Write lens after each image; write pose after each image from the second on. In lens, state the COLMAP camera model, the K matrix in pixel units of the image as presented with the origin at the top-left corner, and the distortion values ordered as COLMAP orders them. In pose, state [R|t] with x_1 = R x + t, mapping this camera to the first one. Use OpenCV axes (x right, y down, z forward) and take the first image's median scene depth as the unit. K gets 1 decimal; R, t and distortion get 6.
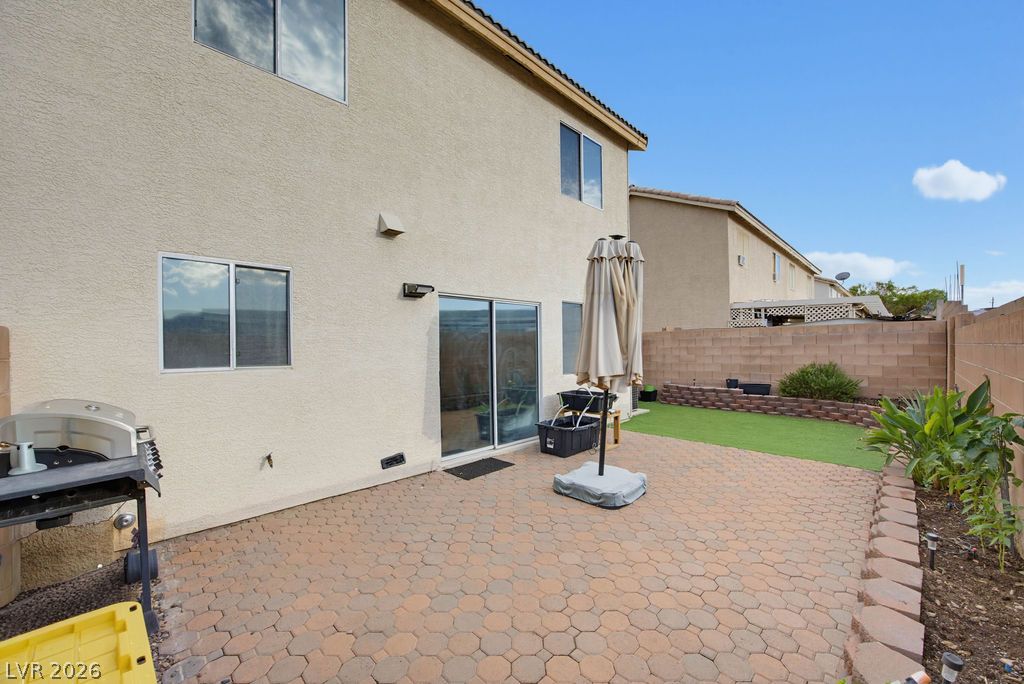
lens RADIAL K [[398.0, 0, 512.0], [0, 398.0, 342.0], [0, 0, 1]] dist [-0.034152, 0.012946]
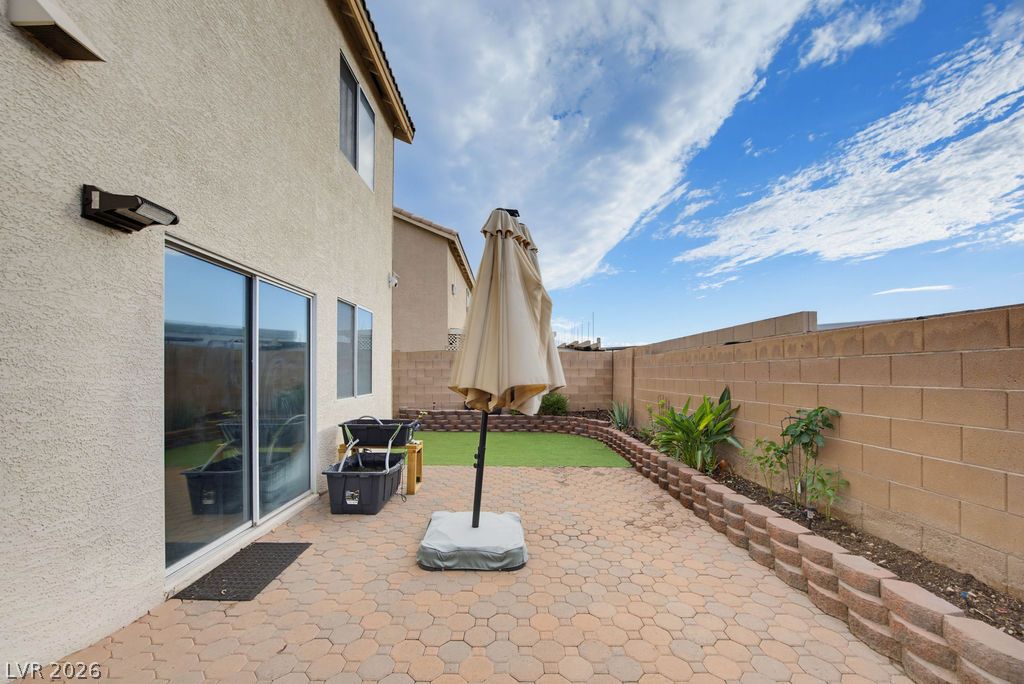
lens RADIAL K [[409.3, 0, 513.0], [0, 409.3, 366.5], [0, 0, 1]] dist [-0.034624, 0.015013]
pose [[0.703886, 0.024670, 0.709884, -0.211653], [-0.018982, 0.999693, -0.015920, 0.035922], [-0.710059, -0.002269, 0.704138, 0.317793]]
